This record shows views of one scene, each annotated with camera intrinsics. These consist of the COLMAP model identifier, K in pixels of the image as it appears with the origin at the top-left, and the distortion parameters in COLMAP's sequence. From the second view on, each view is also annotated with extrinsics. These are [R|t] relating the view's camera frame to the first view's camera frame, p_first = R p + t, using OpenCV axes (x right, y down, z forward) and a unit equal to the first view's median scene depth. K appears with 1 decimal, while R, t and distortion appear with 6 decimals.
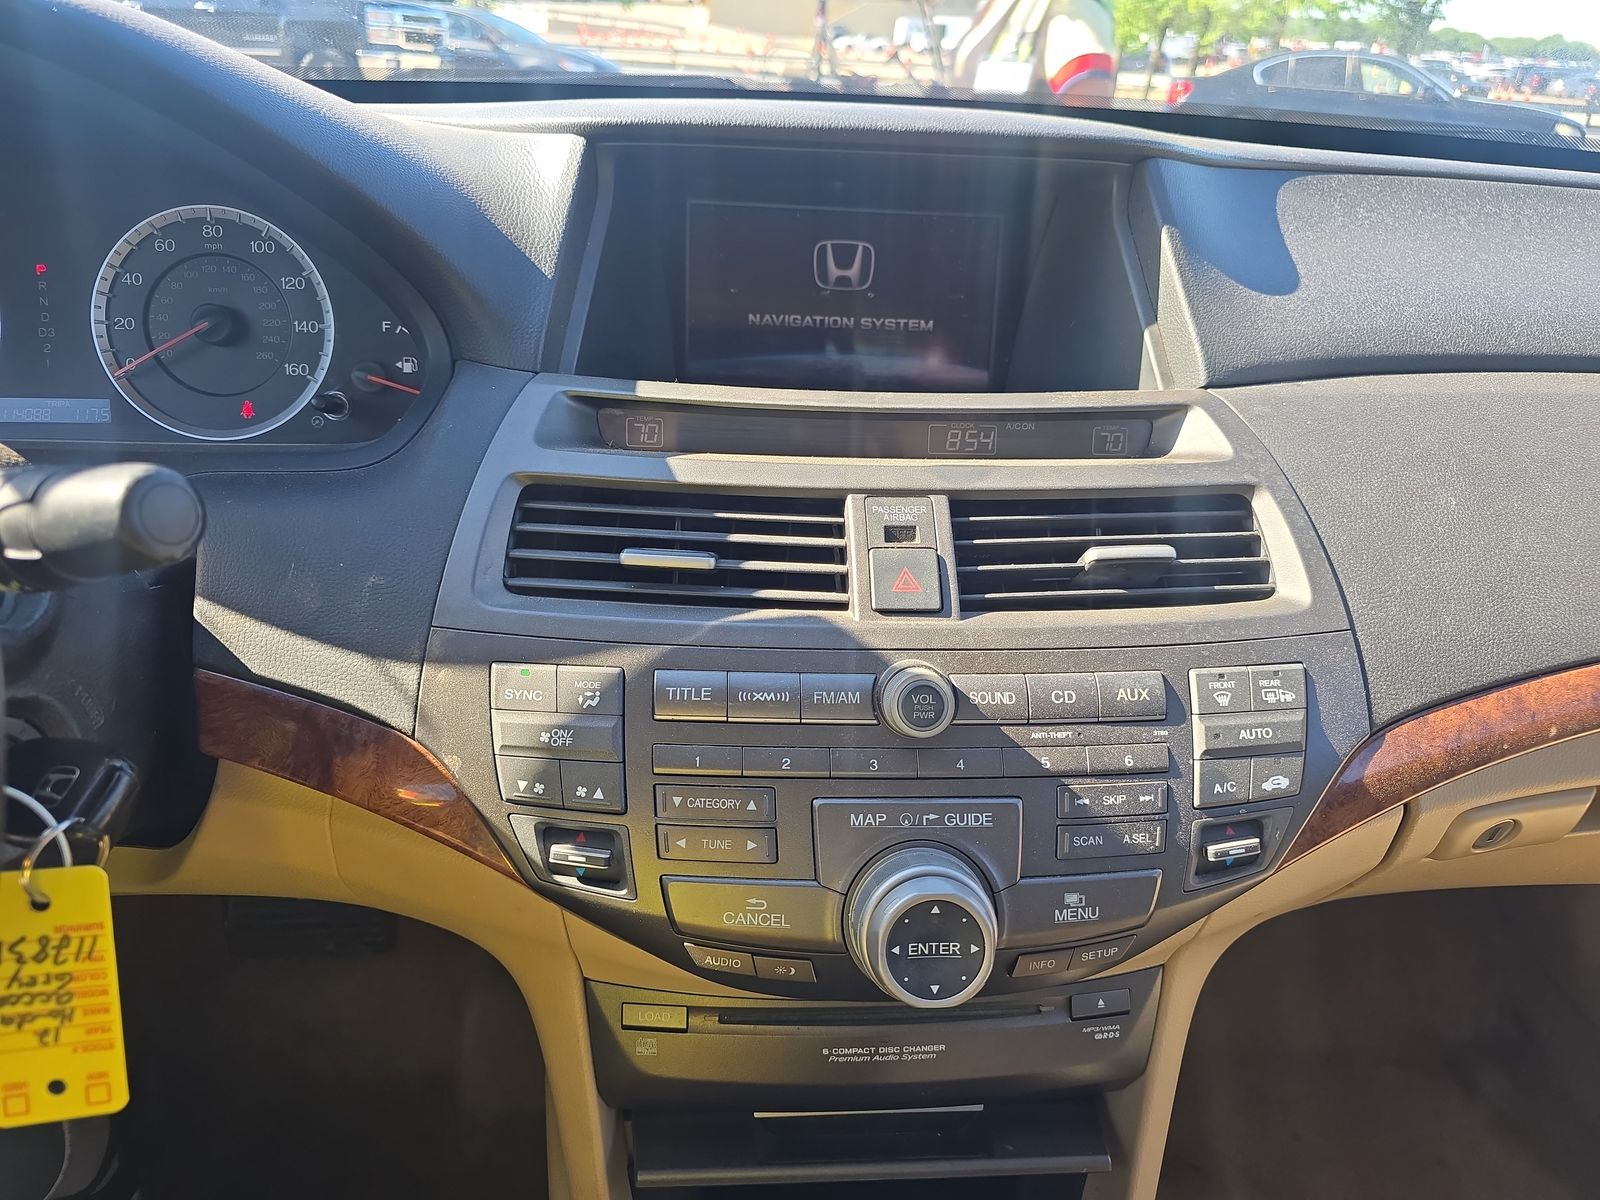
lens RADIAL K [[1096.7, 0, 790.7], [0, 1096.7, 601.3], [0, 0, 1]] dist [0.009657, -0.000585]
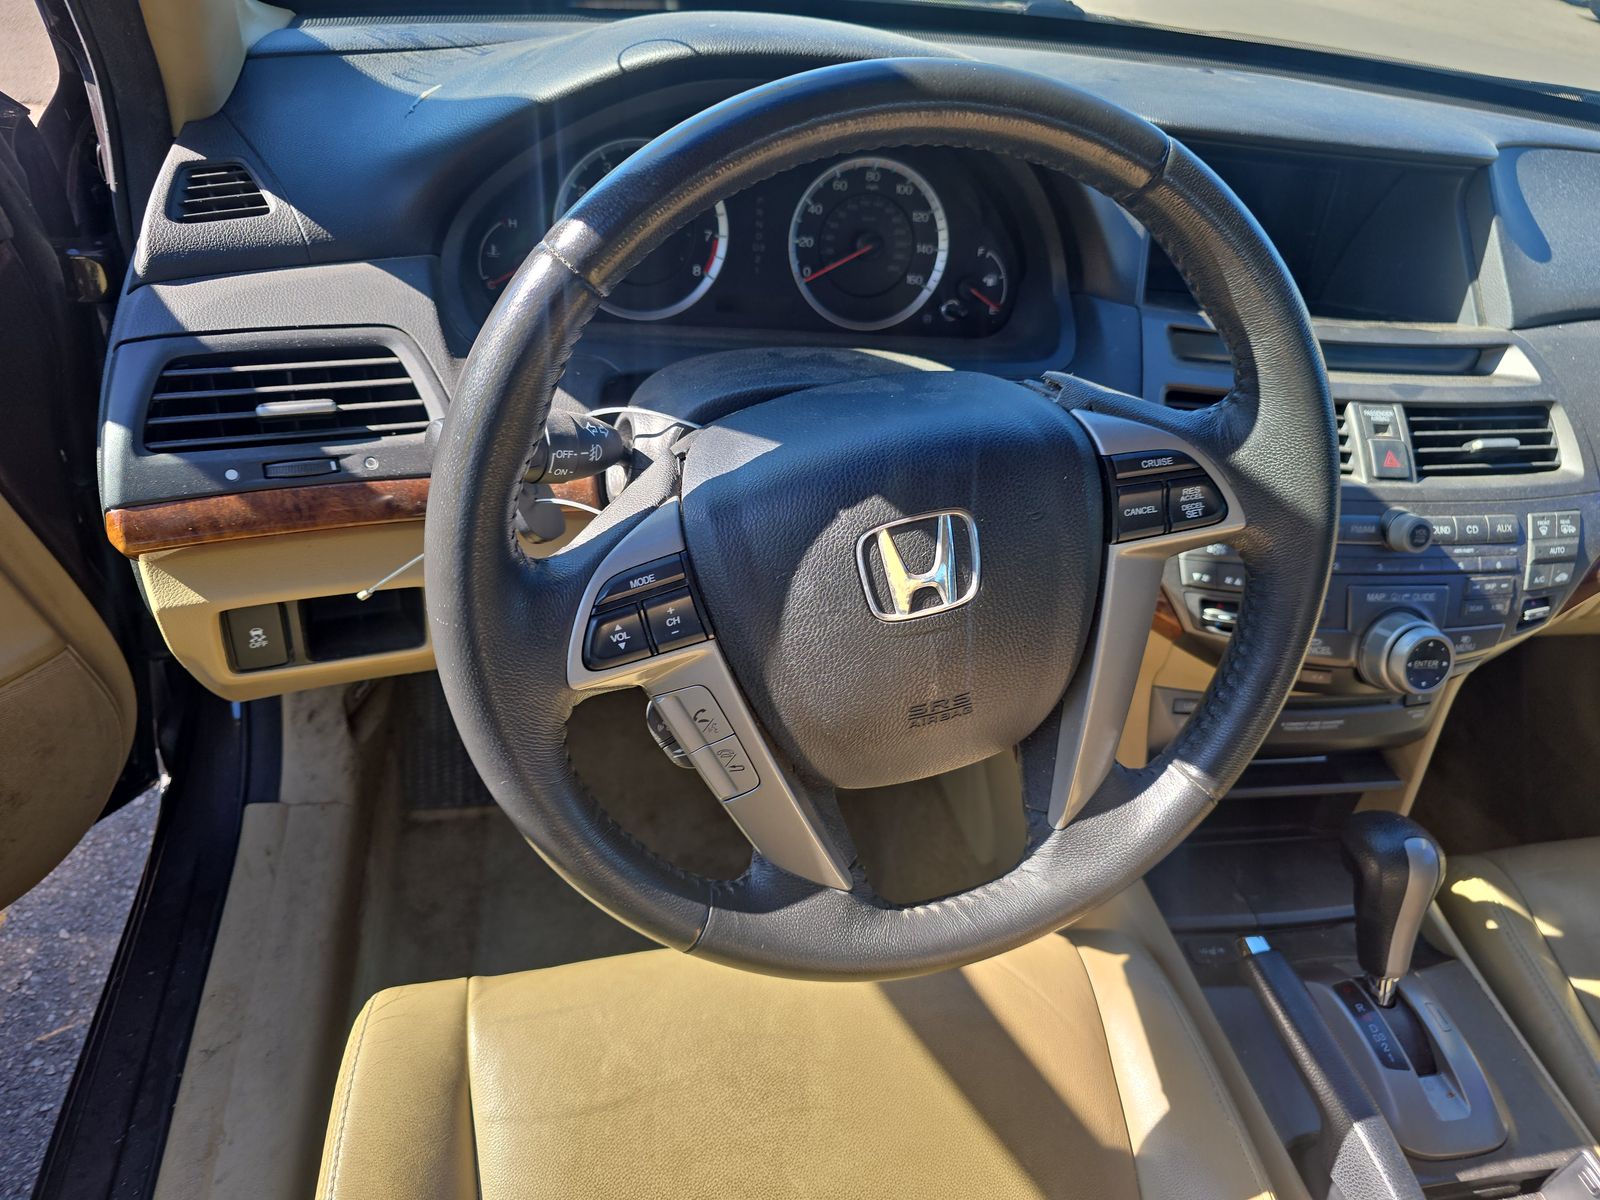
lens RADIAL K [[1096.7, 0, 790.7], [0, 1096.7, 601.3], [0, 0, 1]] dist [0.009657, -0.000585]
pose [[0.987935, 0.004795, 0.154797, -1.001188], [-0.037993, 0.976481, 0.212231, -0.121958], [-0.150139, -0.215552, 0.964881, -0.521619]]
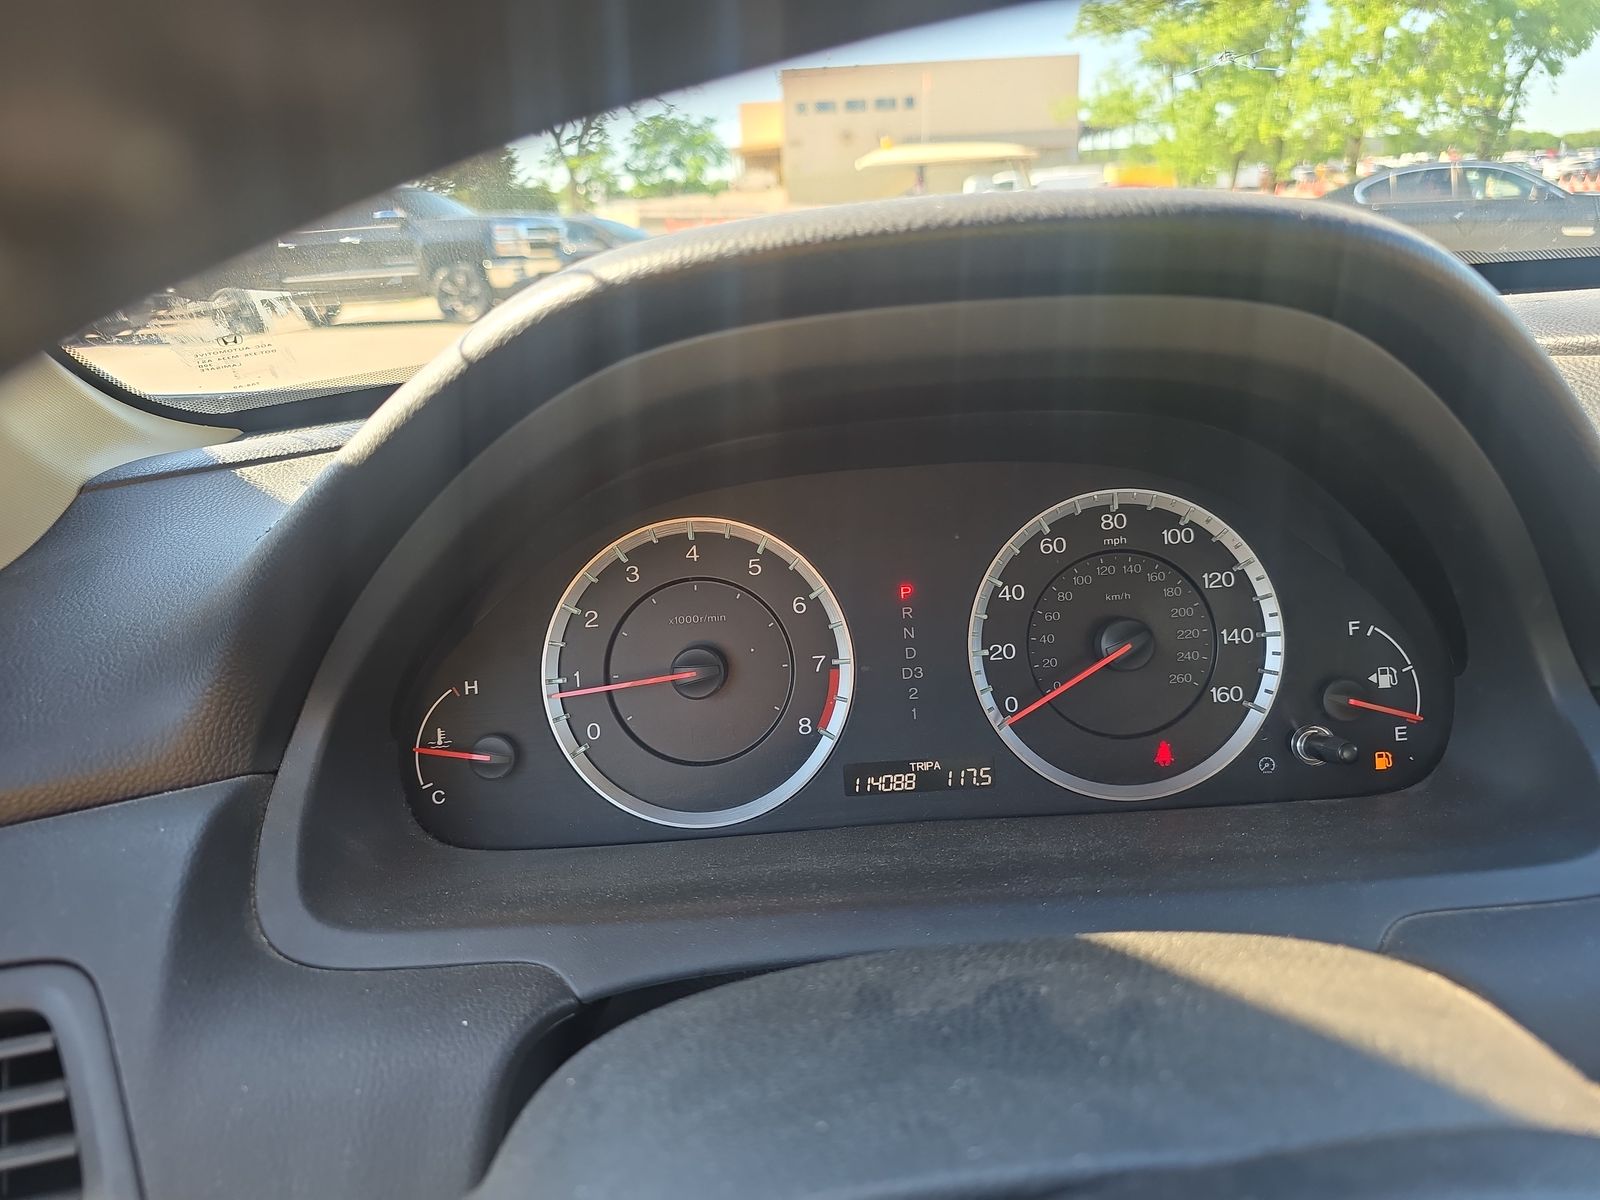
lens RADIAL K [[1096.7, 0, 790.7], [0, 1096.7, 601.3], [0, 0, 1]] dist [0.009657, -0.000585]
pose [[0.992979, -0.073848, -0.092404, -0.809132], [0.060876, 0.988826, -0.136077, -0.231320], [0.101421, 0.129496, 0.986379, 0.293477]]
